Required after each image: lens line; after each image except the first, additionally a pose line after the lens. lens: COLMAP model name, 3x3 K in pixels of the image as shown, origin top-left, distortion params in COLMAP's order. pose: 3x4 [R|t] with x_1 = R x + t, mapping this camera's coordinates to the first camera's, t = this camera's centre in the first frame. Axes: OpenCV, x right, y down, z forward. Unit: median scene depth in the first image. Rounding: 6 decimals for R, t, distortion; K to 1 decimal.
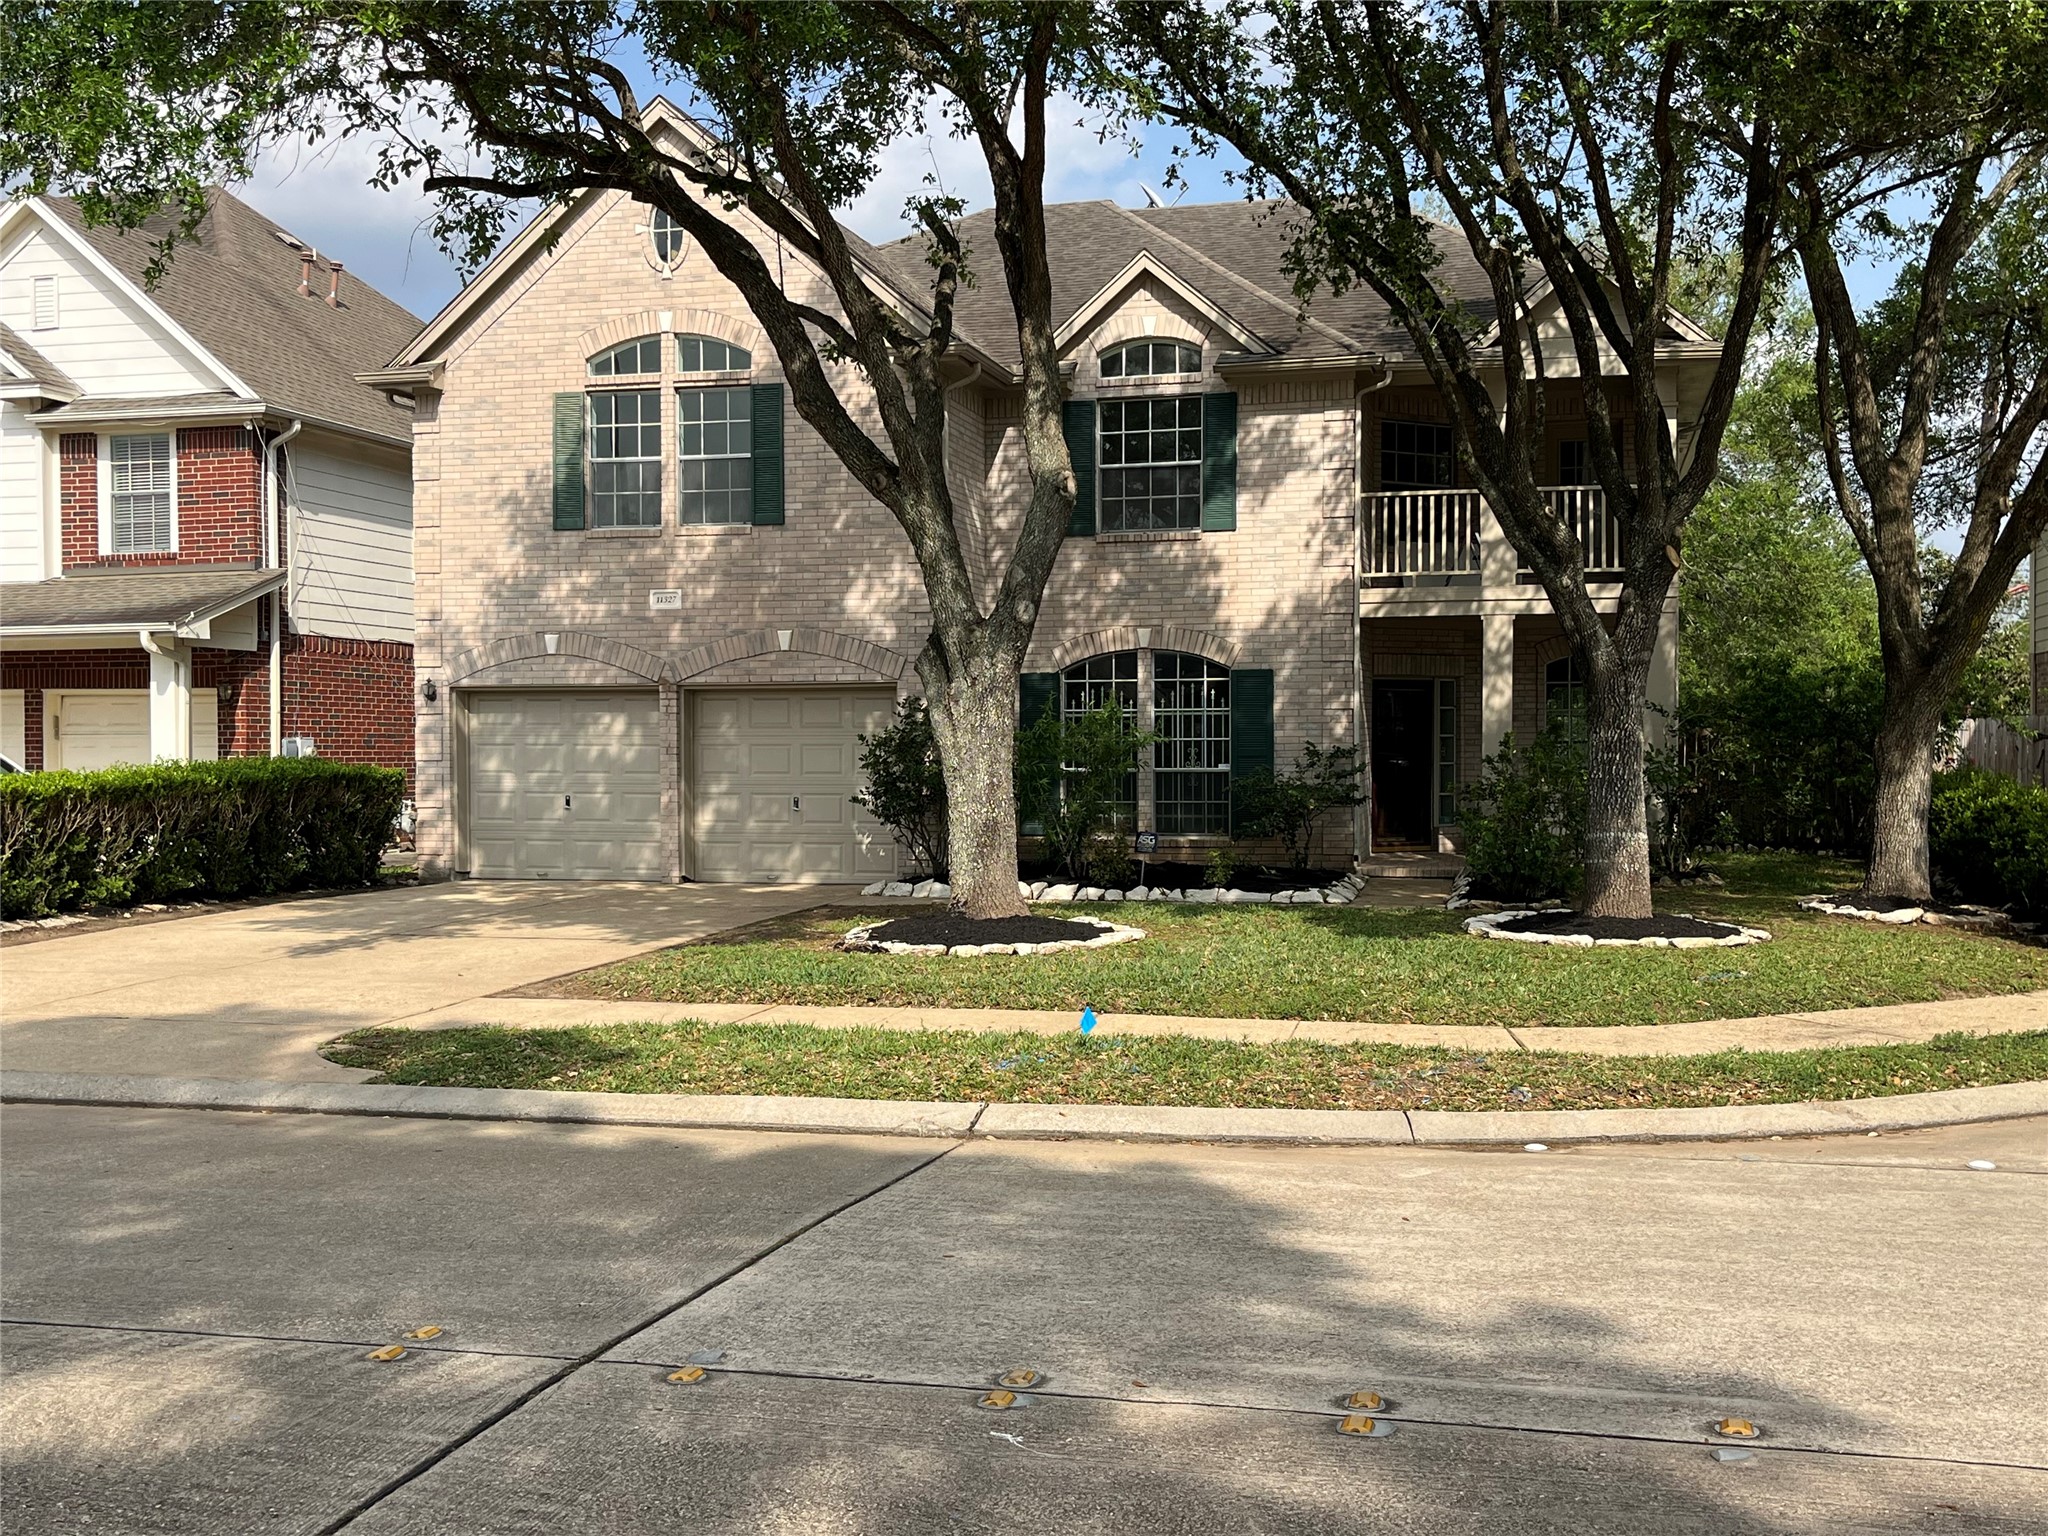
lens RADIAL K [[2103.9, 0, 1027.2], [0, 2103.9, 773.6], [0, 0, 1]] dist [0.068771, 0.000000]
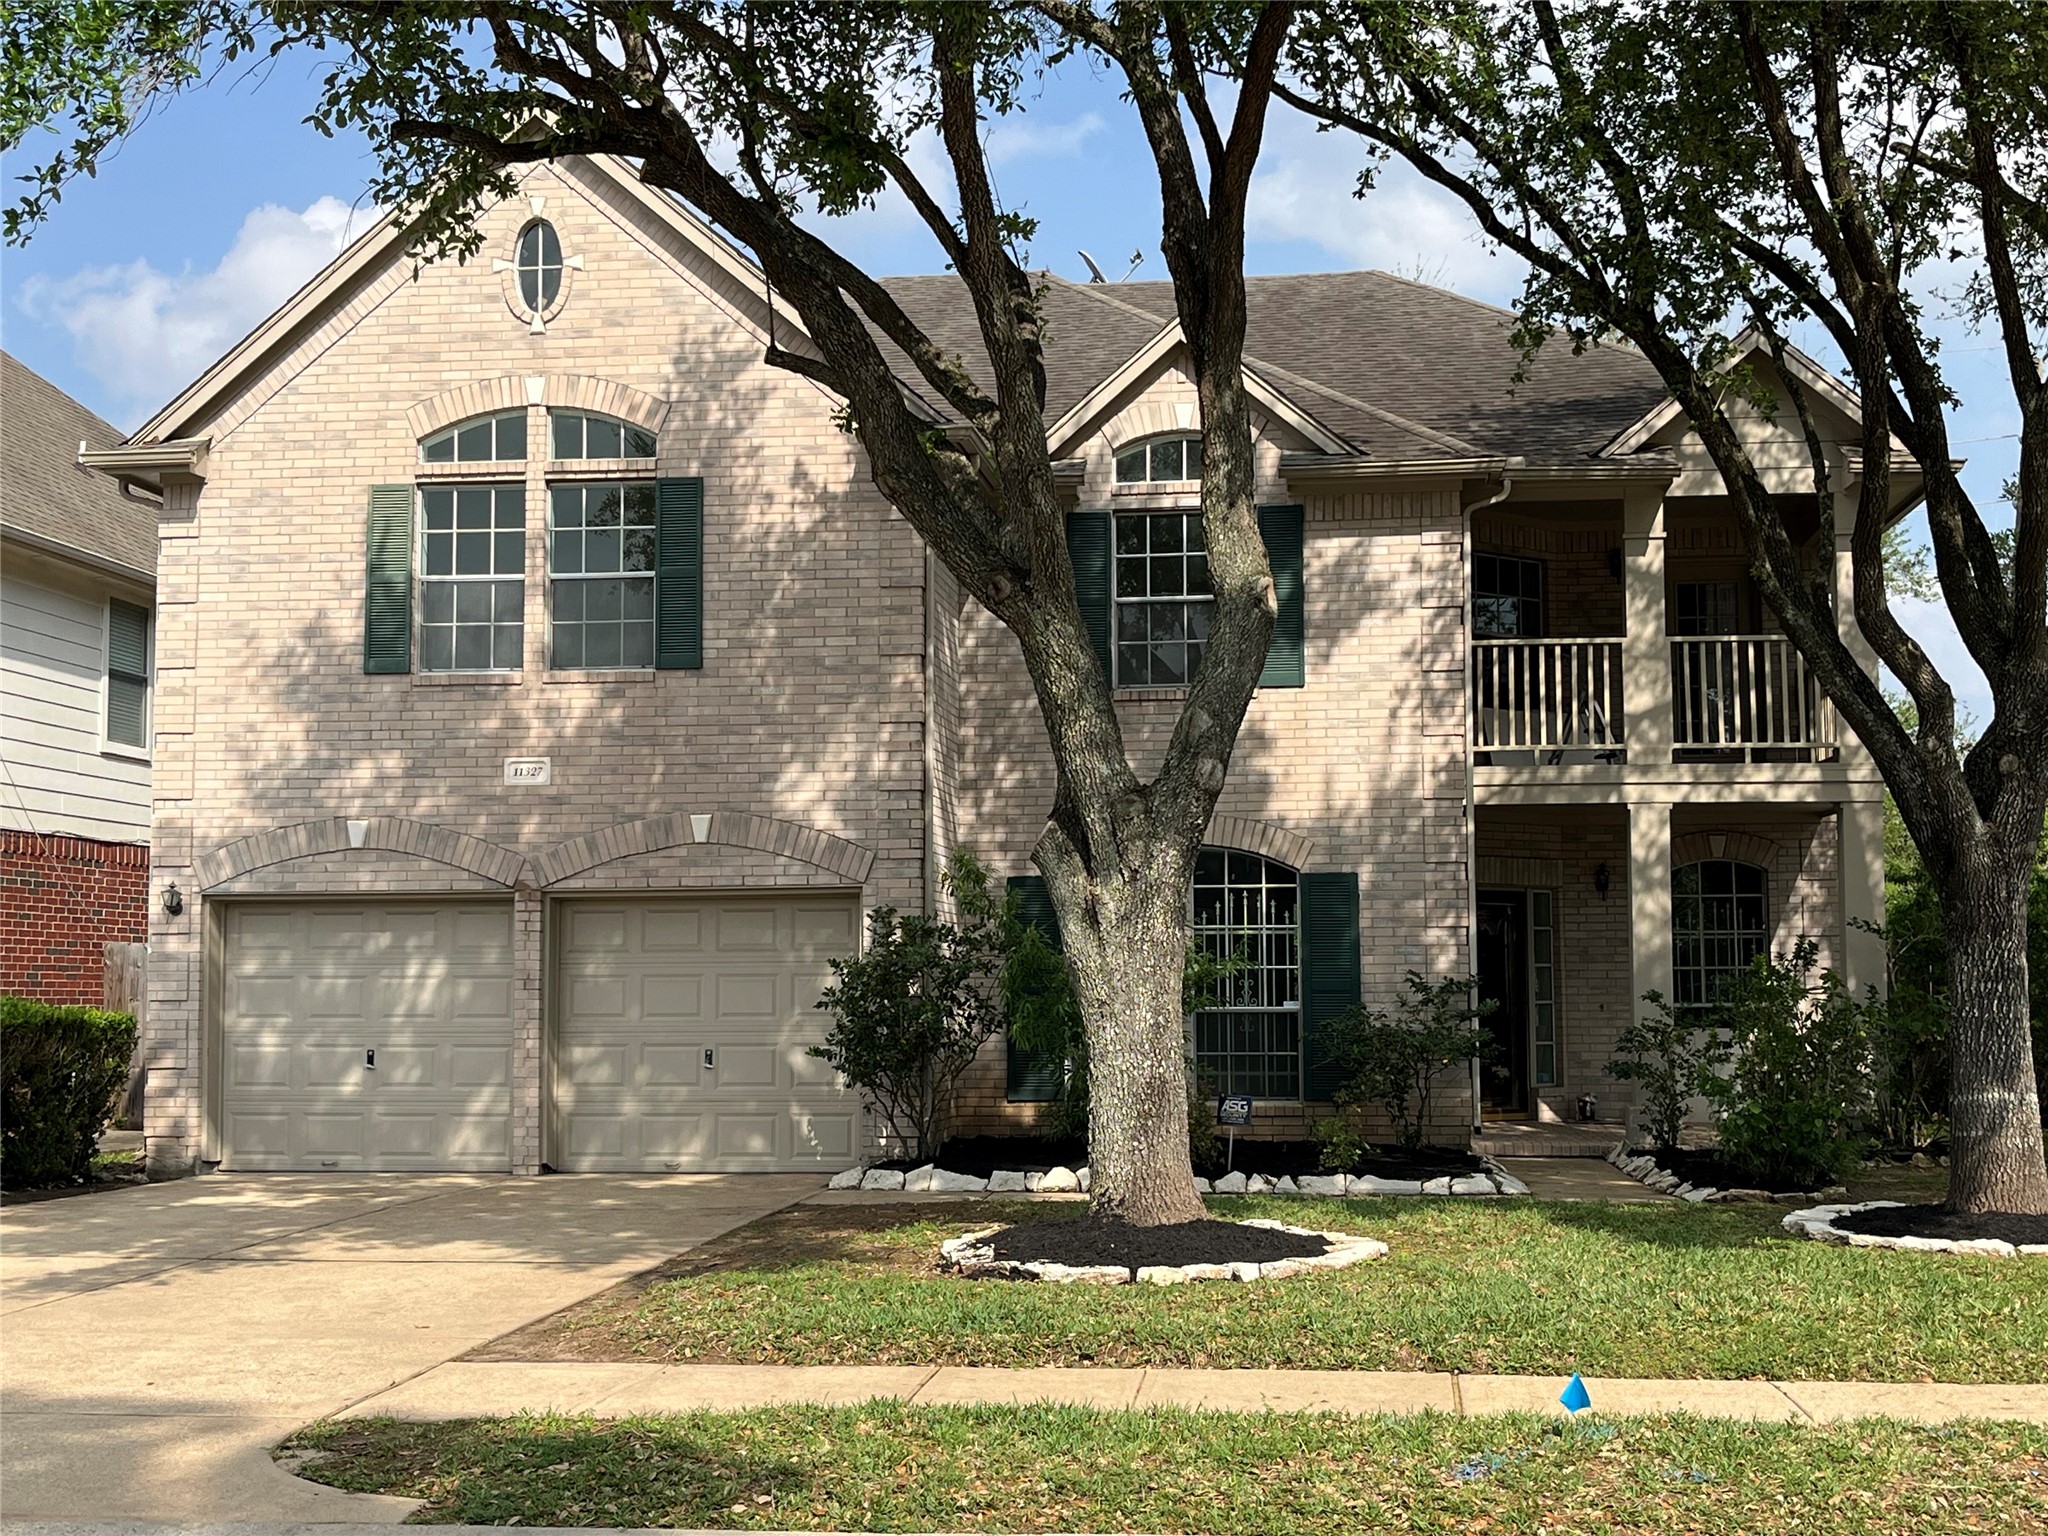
lens RADIAL K [[2566.6, 0, 1023.2], [0, 2566.6, 763.4], [0, 0, 1]] dist [0.070533, 0.000000]
pose [[0.991136, 0.010609, 0.132431, -0.120338], [0.002931, 0.994818, -0.101628, 0.003569], [-0.132822, 0.101115, 0.985969, 0.119421]]
